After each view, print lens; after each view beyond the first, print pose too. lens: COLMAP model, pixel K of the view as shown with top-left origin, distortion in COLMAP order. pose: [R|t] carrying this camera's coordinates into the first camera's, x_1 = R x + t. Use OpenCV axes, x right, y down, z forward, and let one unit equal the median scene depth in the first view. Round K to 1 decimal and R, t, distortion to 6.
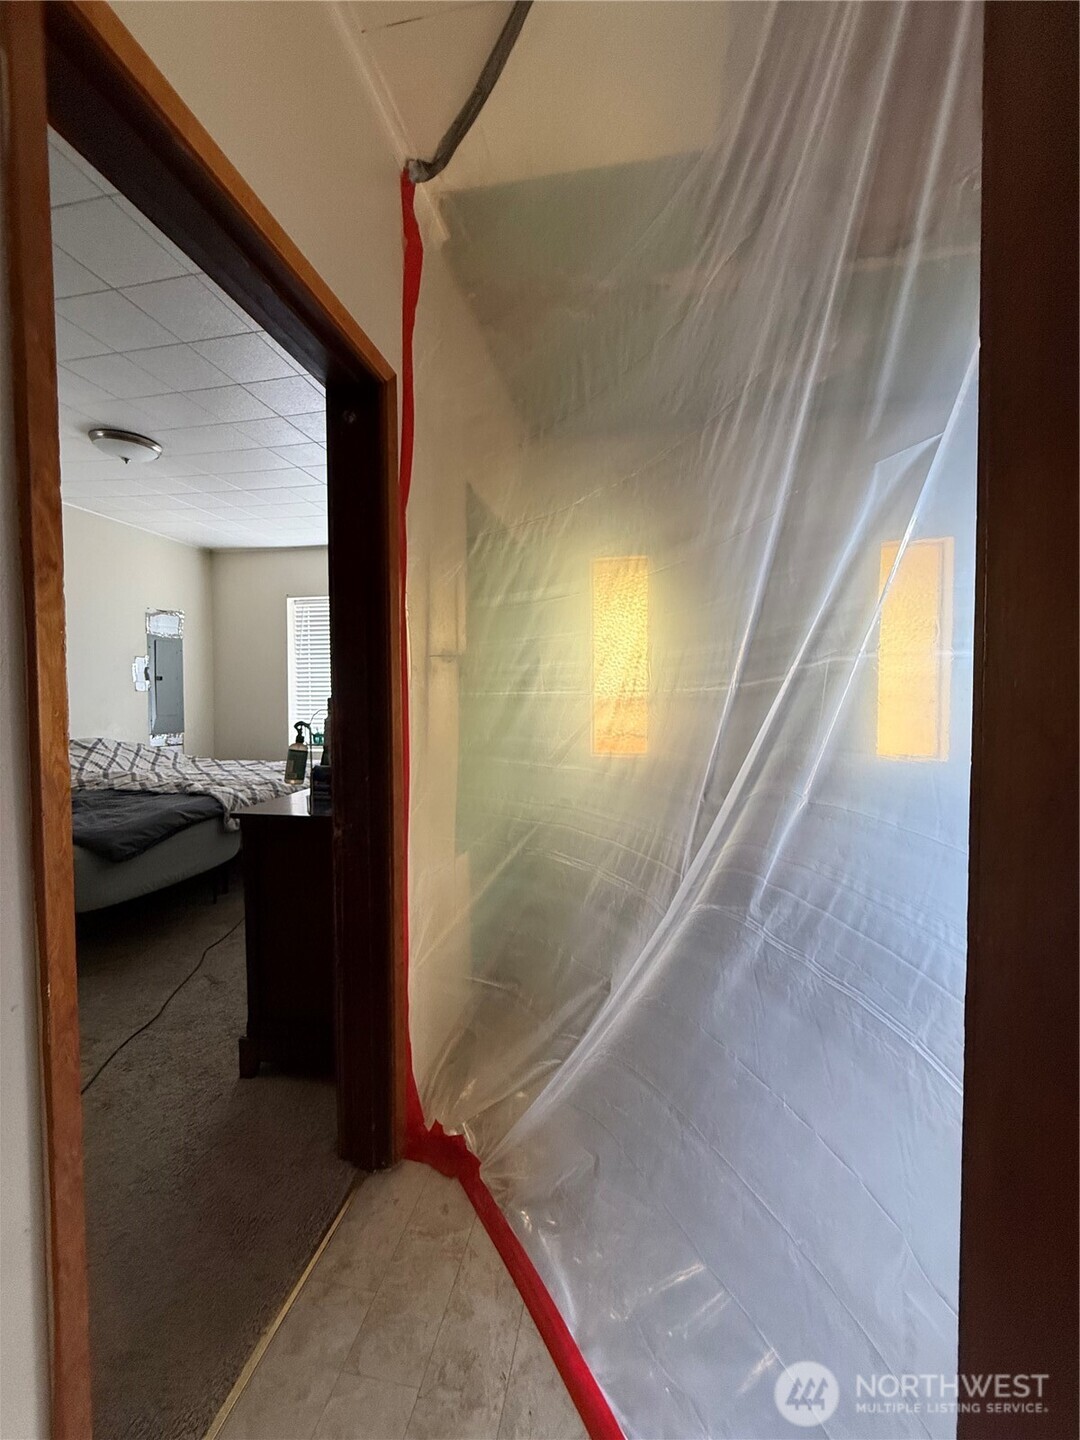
lens RADIAL K [[577.7, 0, 539.2], [0, 577.7, 714.3], [0, 0, 1]] dist [0.000941, -0.000395]
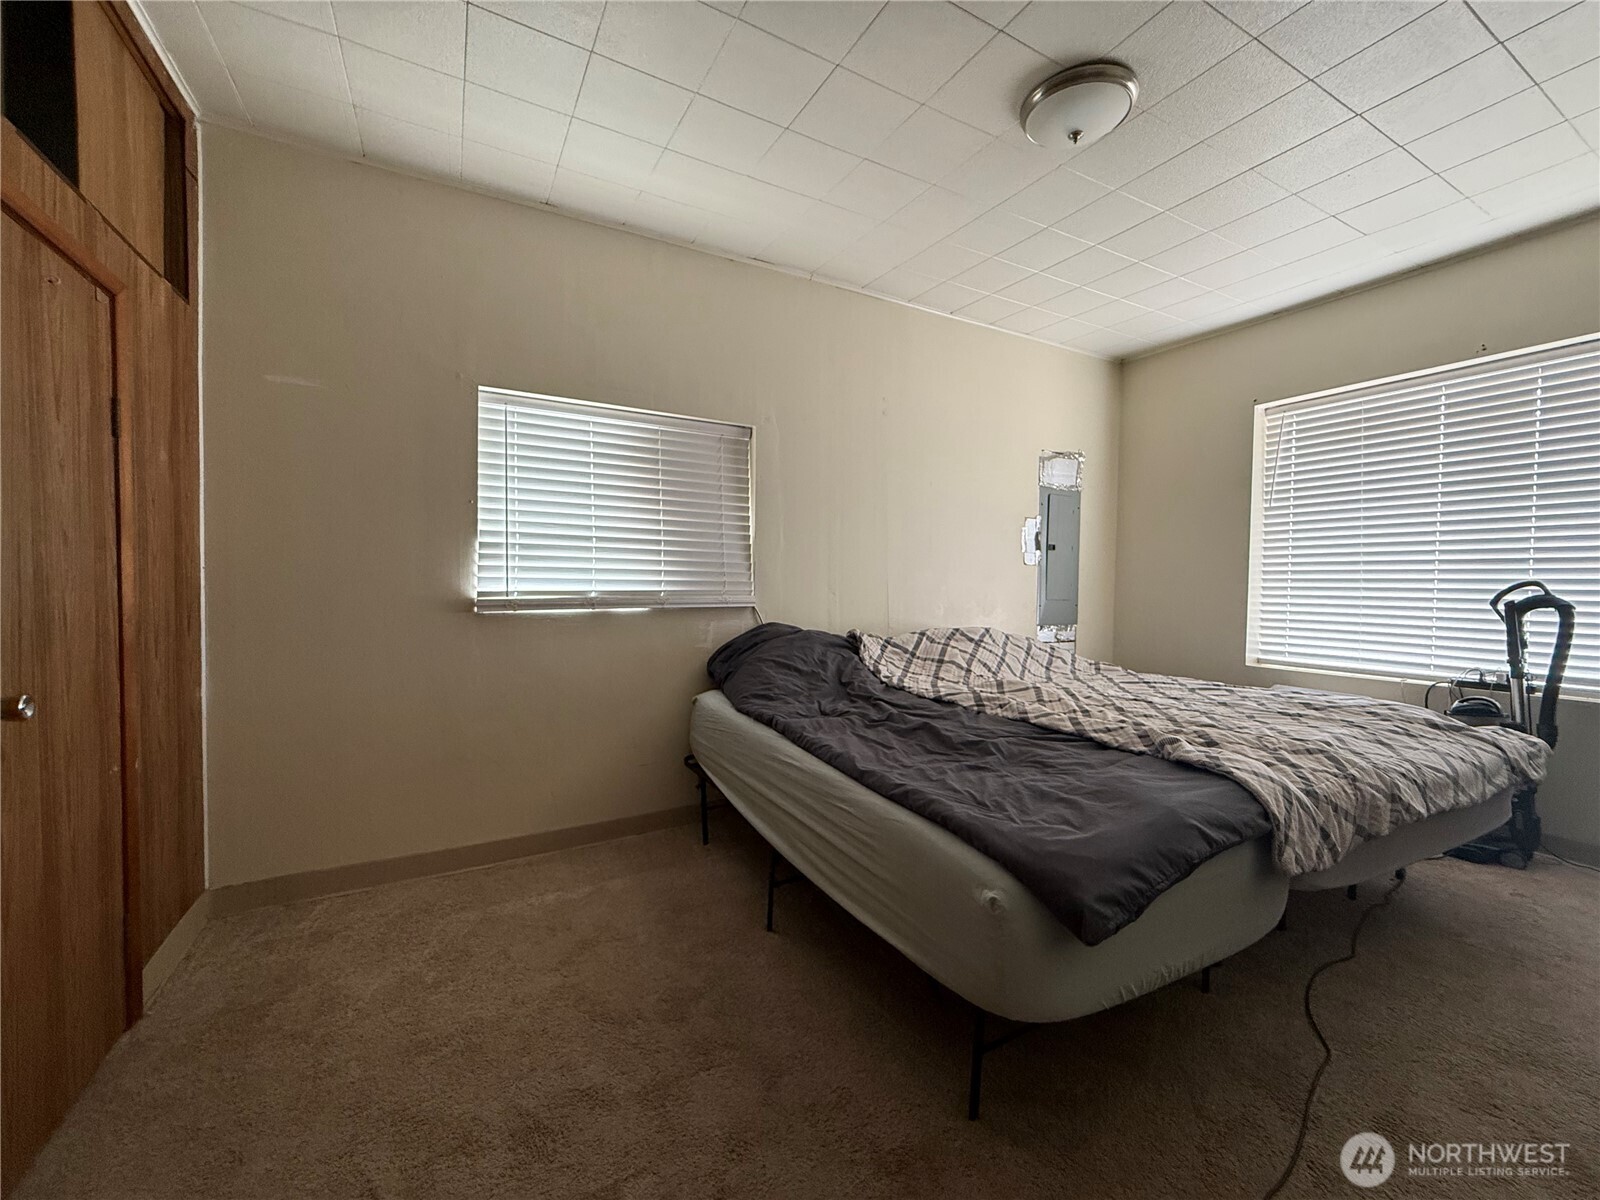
lens RADIAL K [[641.9, 0, 798.8], [0, 641.9, 600.1], [0, 0, 1]] dist [0.000941, -0.000395]
pose [[0.637398, 0.029880, -0.769955, -0.277129], [-0.032798, 0.999394, 0.011632, 0.004525], [0.769836, 0.017839, 0.637992, 0.287988]]
